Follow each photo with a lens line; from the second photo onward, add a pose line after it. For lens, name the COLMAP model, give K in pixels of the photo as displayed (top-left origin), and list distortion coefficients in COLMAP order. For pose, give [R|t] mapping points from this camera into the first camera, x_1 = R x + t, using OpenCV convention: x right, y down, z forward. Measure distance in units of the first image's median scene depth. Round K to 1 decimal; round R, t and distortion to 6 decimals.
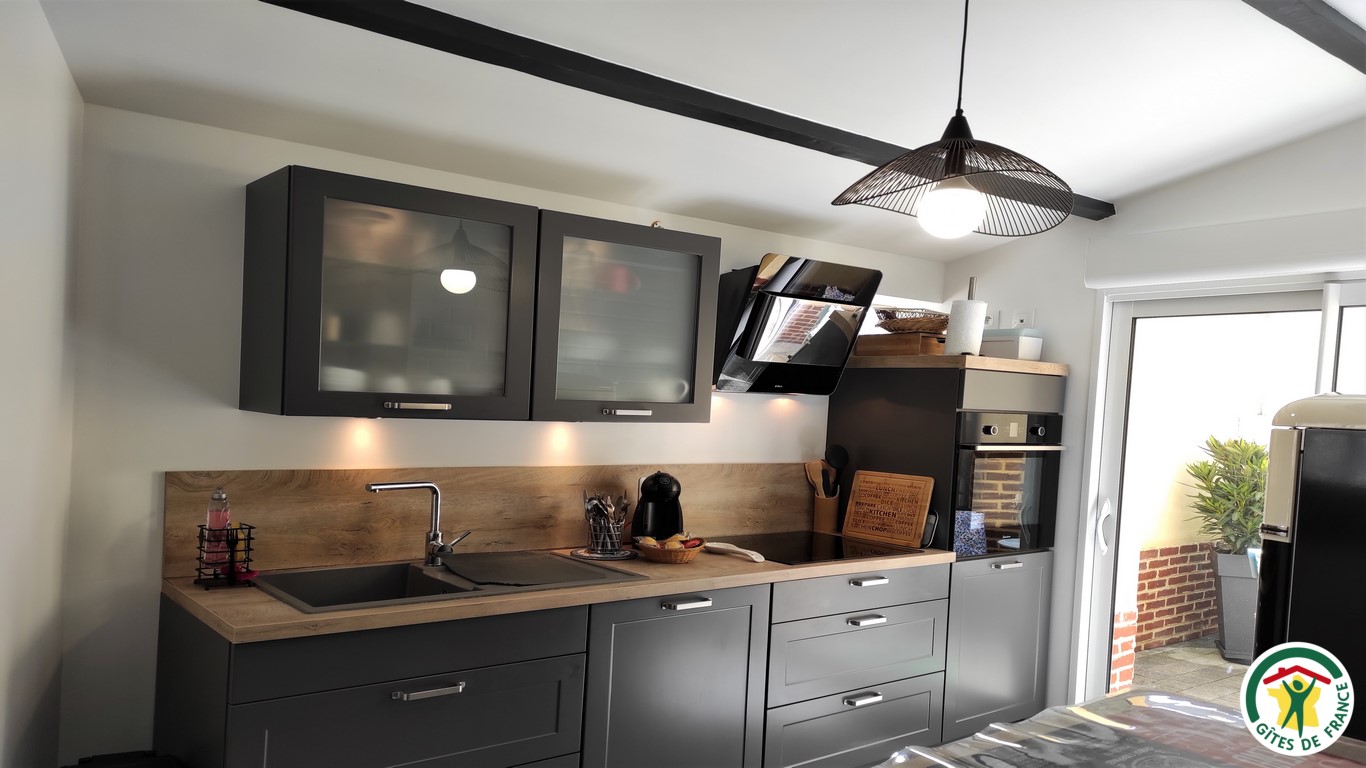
lens RADIAL K [[1013.1, 0, 683.0], [0, 1013.1, 384.0], [0, 0, 1]] dist [0.074828, -0.079232]
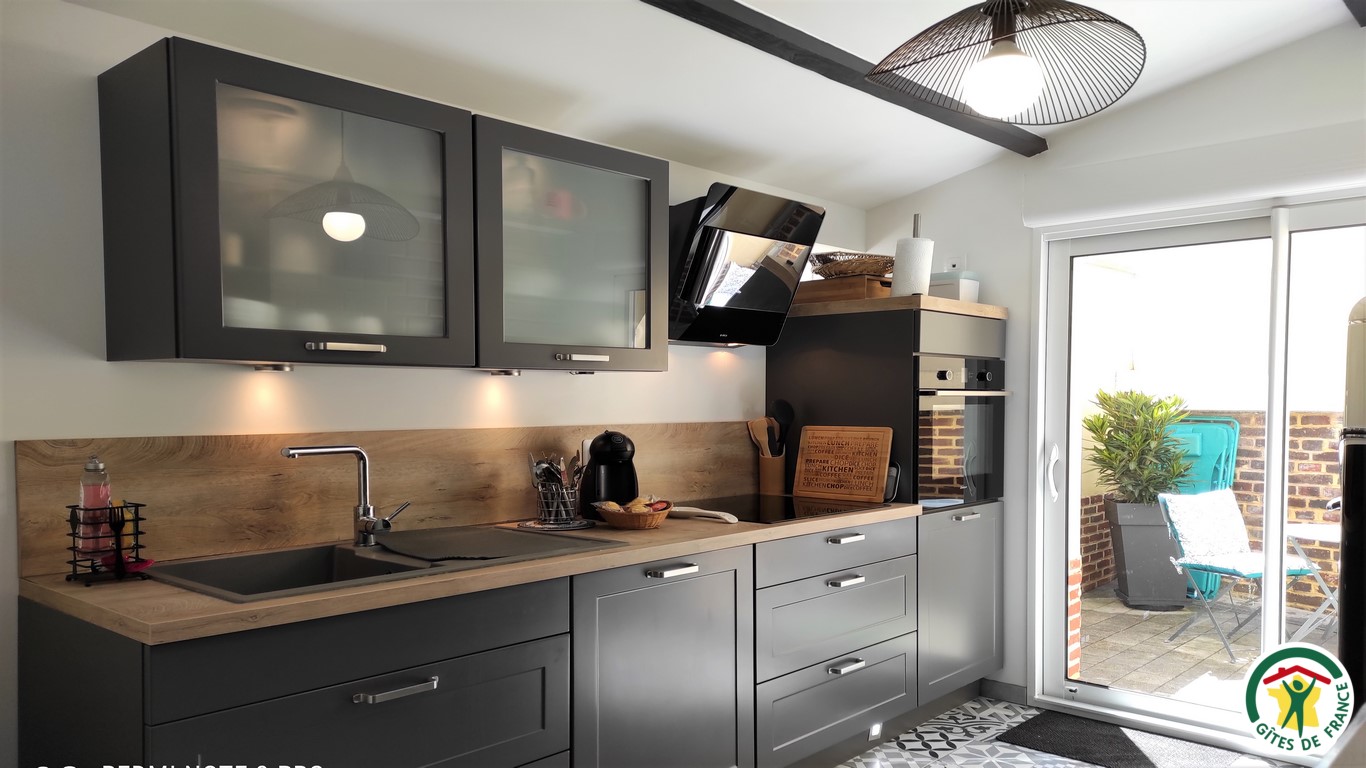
lens RADIAL K [[1024.5, 0, 679.7], [0, 1024.5, 406.3], [0, 0, 1]] dist [0.077570, -0.083002]
pose [[0.987804, -0.041803, 0.149987, -0.102001], [0.037643, 0.998827, 0.030470, 0.043870], [-0.151085, -0.024453, 0.988218, 0.121081]]
